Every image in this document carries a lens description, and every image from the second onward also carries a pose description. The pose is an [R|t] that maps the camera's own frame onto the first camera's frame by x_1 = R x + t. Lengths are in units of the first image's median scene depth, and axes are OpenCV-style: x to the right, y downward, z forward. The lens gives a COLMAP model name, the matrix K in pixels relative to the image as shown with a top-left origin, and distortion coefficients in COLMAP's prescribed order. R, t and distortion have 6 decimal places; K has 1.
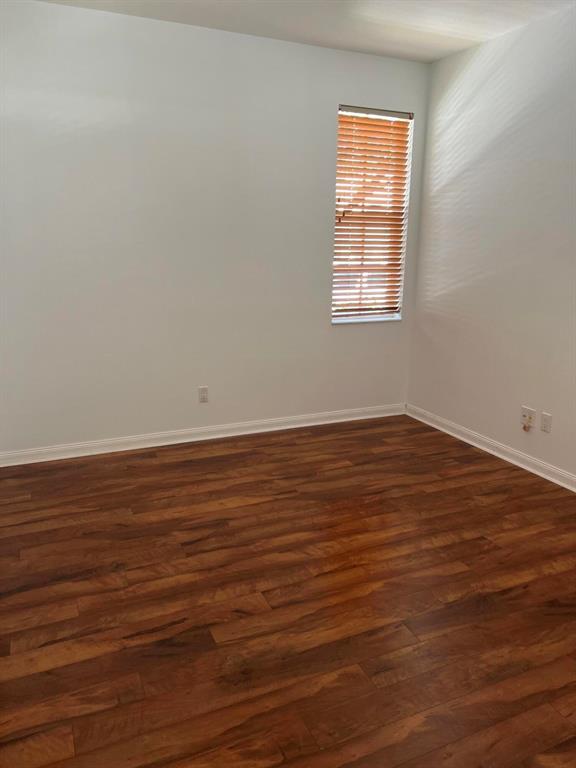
lens RADIAL K [[579.9, 0, 287.9], [0, 579.9, 384.0], [0, 0, 1]] dist [0.004346, 0.001579]
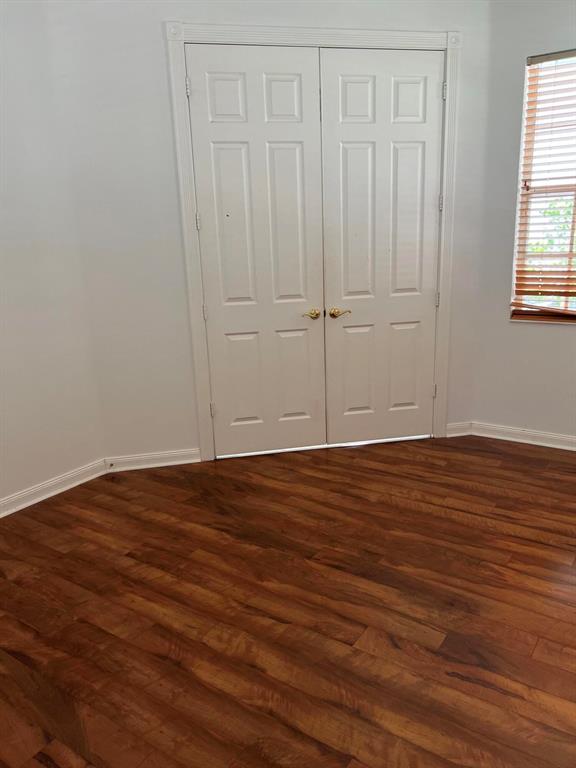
lens RADIAL K [[579.9, 0, 288.3], [0, 579.9, 384.3], [0, 0, 1]] dist [0.004346, 0.001579]
pose [[-0.531147, -0.211328, 0.820502, -0.633853], [0.229187, 0.896459, 0.379254, -0.344704], [-0.815694, 0.389488, -0.427718, 1.323673]]
